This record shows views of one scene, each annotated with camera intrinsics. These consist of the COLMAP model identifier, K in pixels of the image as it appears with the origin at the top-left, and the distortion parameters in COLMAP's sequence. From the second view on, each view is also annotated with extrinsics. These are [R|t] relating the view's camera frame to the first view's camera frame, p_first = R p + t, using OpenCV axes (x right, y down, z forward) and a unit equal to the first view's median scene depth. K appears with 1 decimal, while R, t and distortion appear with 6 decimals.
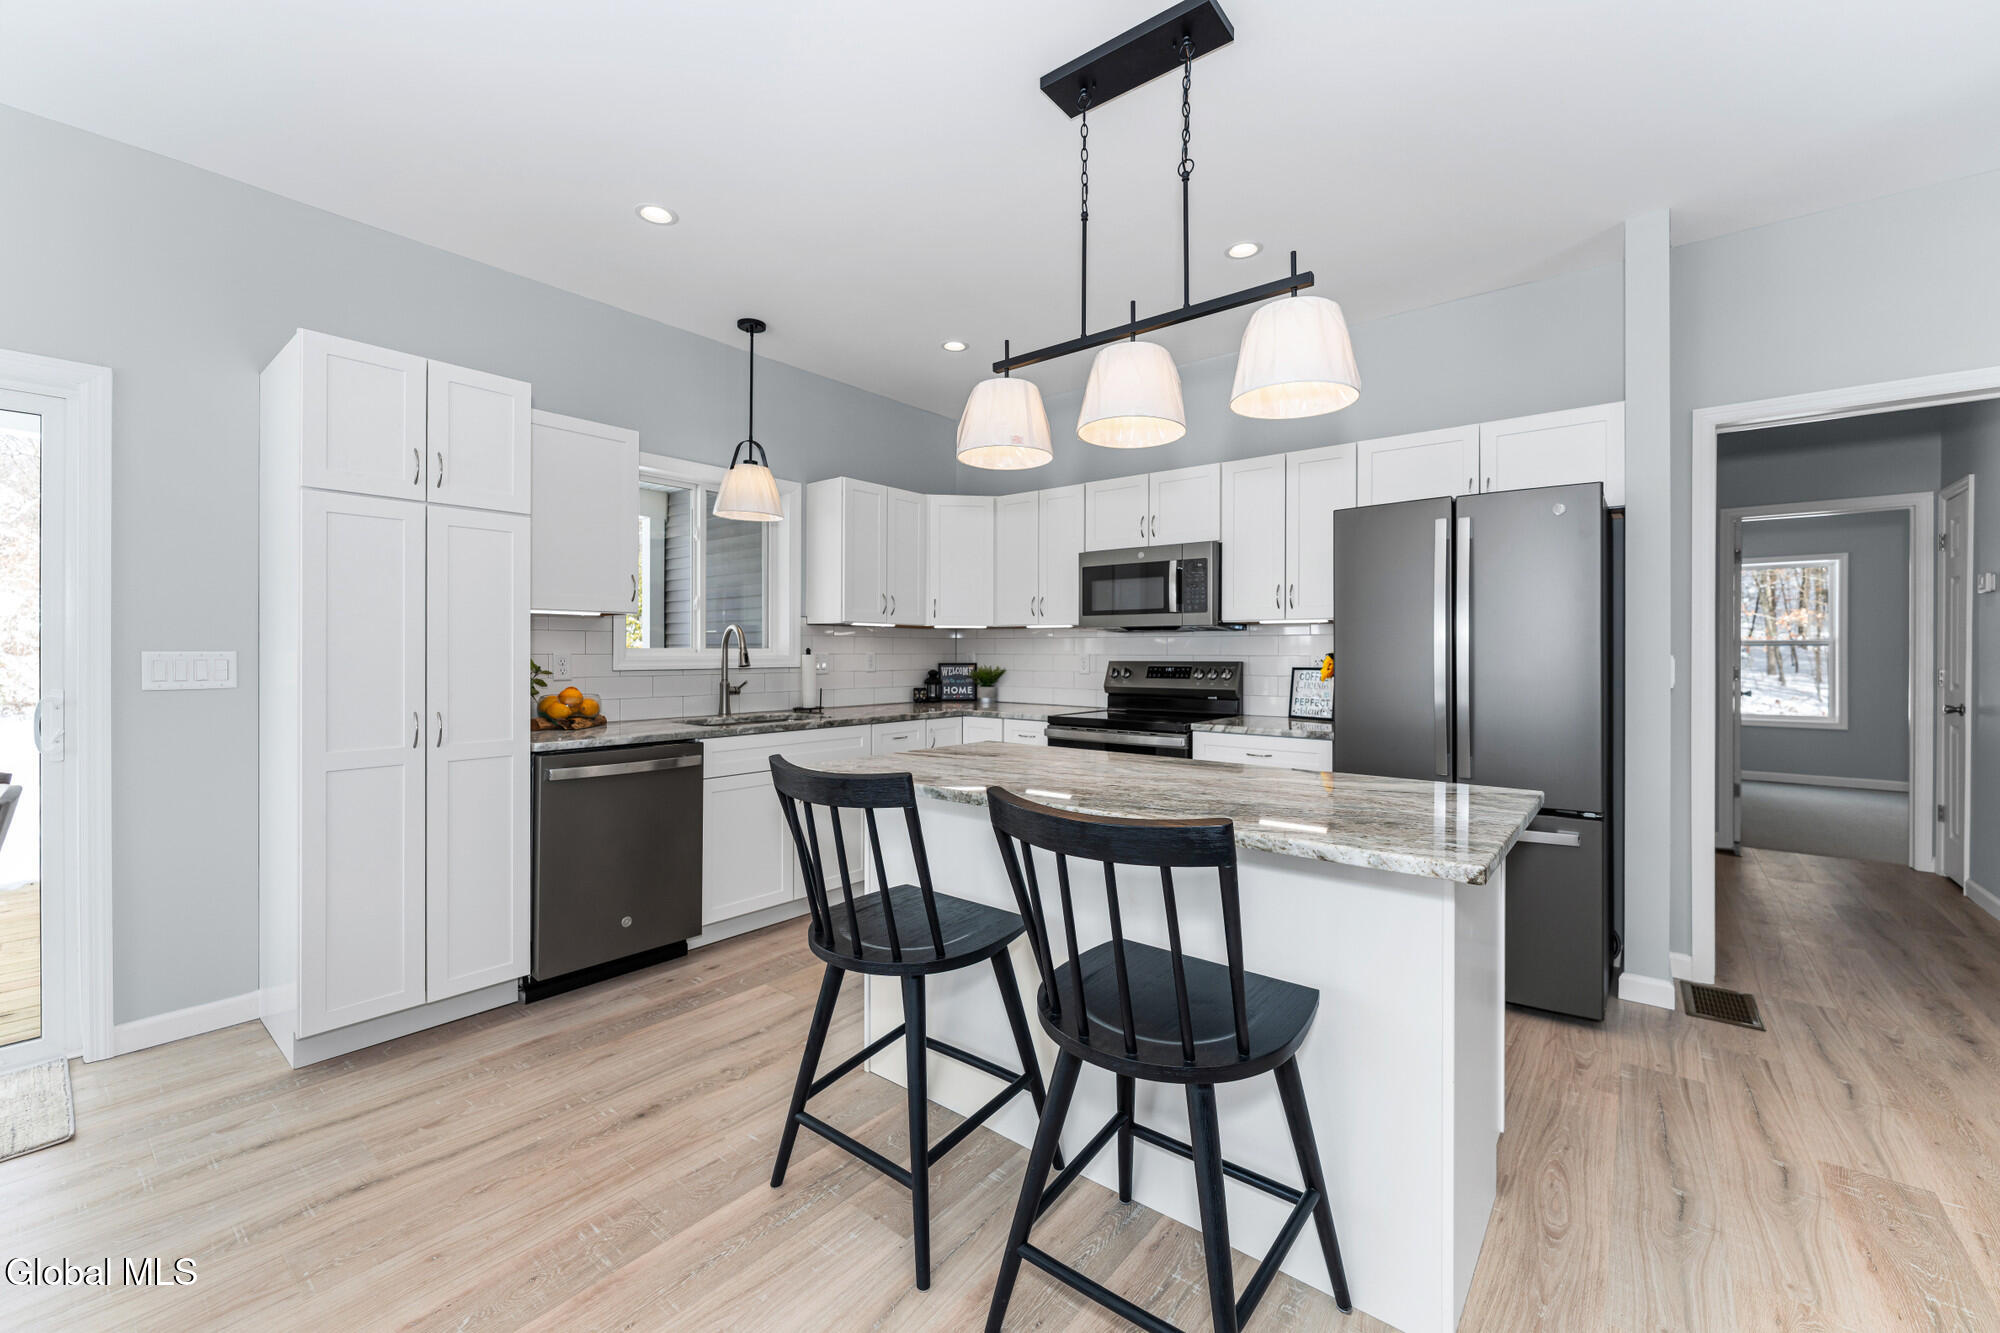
lens RADIAL K [[801.8, 0, 999.5], [0, 801.8, 655.7], [0, 0, 1]] dist [-0.001901, -0.000149]
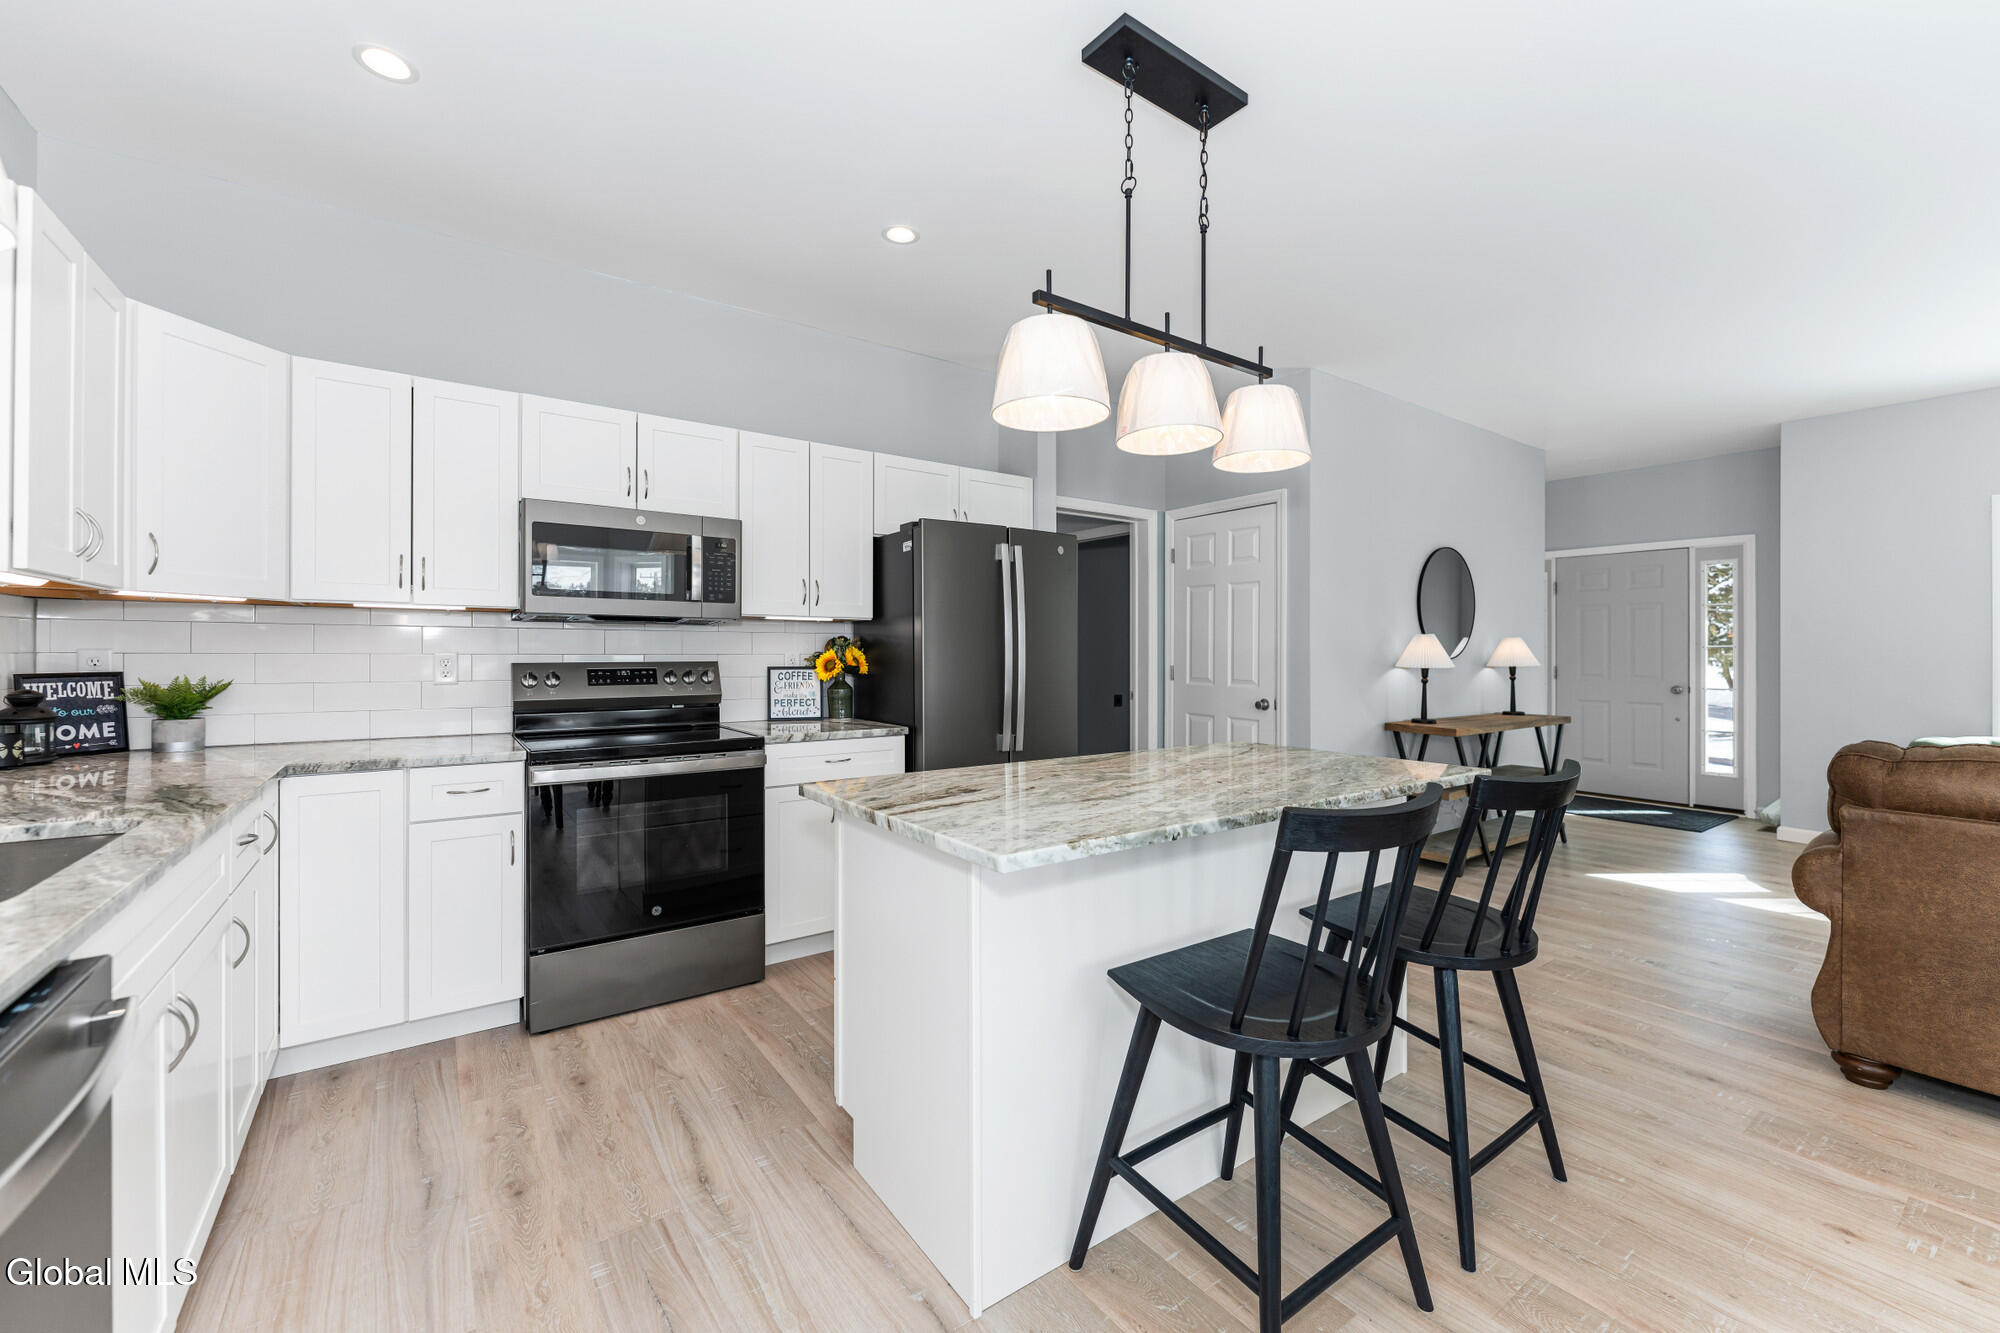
lens RADIAL K [[806.1, 0, 1000.8], [0, 806.1, 649.9], [0, 0, 1]] dist [-0.001005, -0.000203]
pose [[0.267882, 0.000031, 0.963452, -0.522589], [0.000473, 1.000000, -0.000163, -0.005448], [-0.963452, 0.000499, 0.267882, 0.547539]]
